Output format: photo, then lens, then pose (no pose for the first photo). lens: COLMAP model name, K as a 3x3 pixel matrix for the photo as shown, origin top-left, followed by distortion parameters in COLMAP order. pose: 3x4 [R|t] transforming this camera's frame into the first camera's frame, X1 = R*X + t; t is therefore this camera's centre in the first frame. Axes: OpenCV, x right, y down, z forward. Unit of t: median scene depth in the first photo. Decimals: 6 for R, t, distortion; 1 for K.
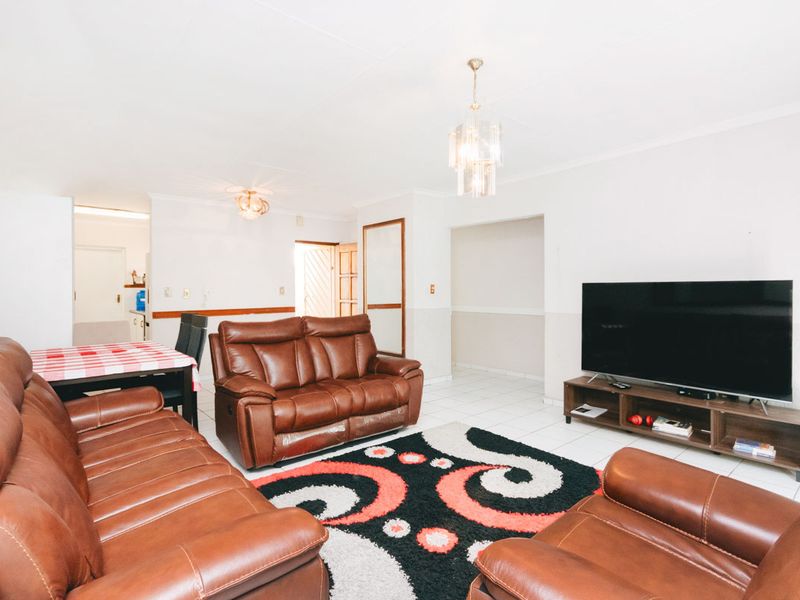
lens RADIAL K [[410.5, 0, 400.0], [0, 410.5, 300.0], [0, 0, 1]] dist [0.000783, -0.000077]
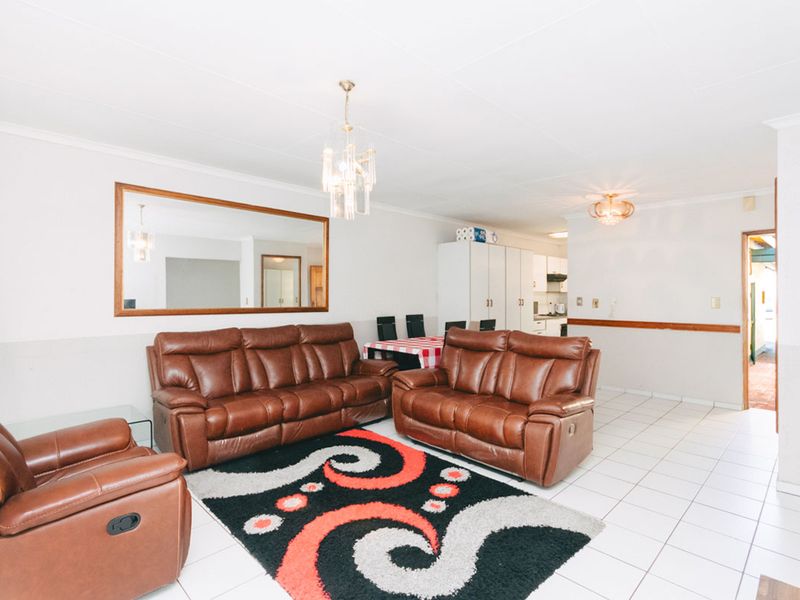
lens RADIAL K [[410.5, 0, 400.0], [0, 410.5, 300.0], [0, 0, 1]] dist [0.000783, -0.000077]
pose [[0.059366, -0.000331, -0.998236, 0.925933], [-0.019670, 0.999805, -0.001501, -0.032555], [0.998042, 0.019725, 0.059348, 0.834891]]
